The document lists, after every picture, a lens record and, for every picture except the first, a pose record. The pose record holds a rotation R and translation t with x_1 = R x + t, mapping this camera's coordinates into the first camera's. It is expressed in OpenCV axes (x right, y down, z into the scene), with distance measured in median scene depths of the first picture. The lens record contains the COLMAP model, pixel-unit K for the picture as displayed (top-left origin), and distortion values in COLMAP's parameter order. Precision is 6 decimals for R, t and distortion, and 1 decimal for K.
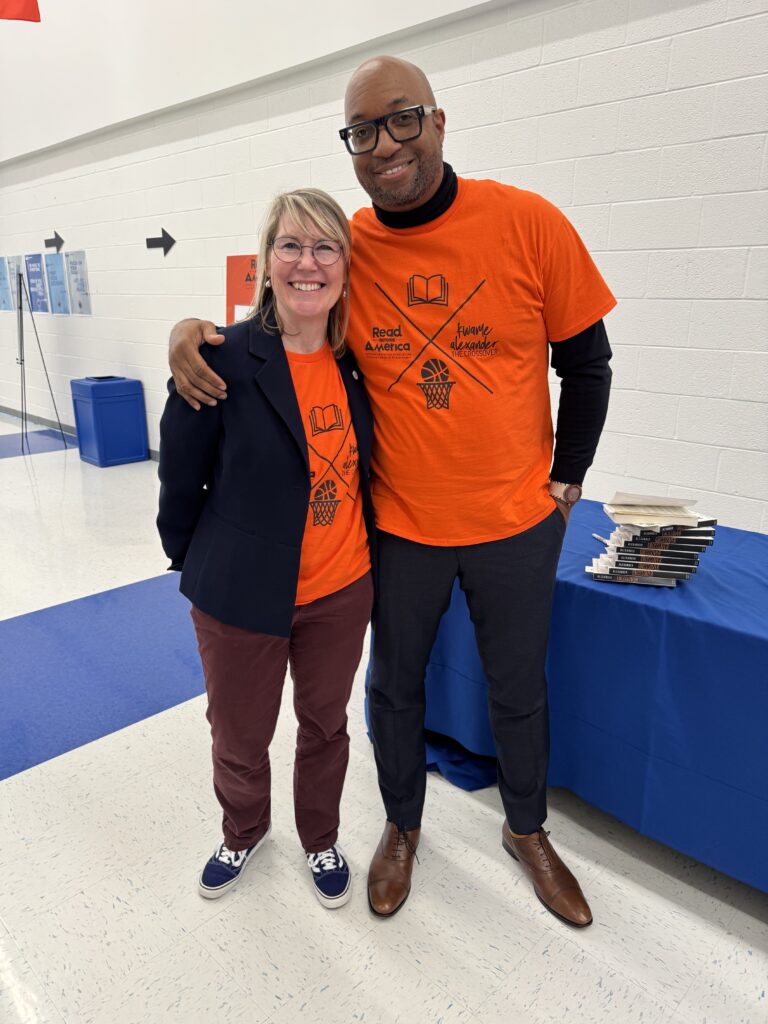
lens RADIAL K [[714.6, 0, 383.4], [0, 714.6, 512.0], [0, 0, 1]] dist [-0.000342, -0.000013]
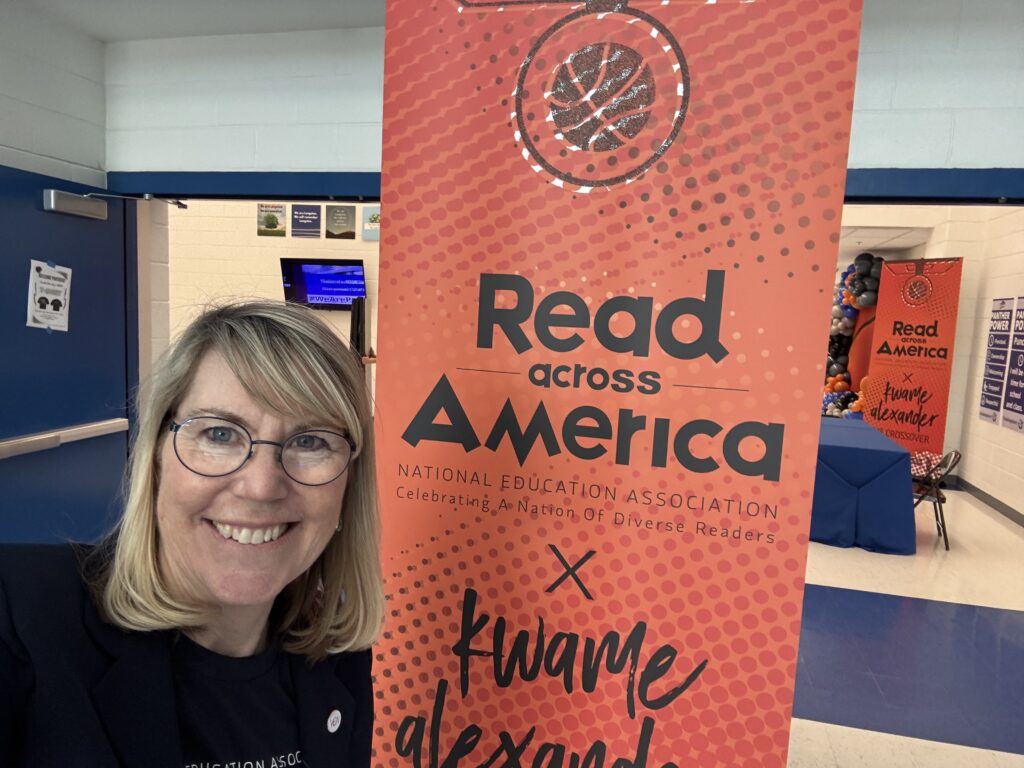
lens RADIAL K [[687.5, 0, 512.1], [0, 687.5, 384.1], [0, 0, 1]] dist [-0.000178, -0.000022]
pose [[0.933920, 0.071672, -0.350224, 0.033694], [-0.154324, 0.964536, -0.214136, -0.211241], [0.322456, 0.254034, 0.911860, 0.883620]]
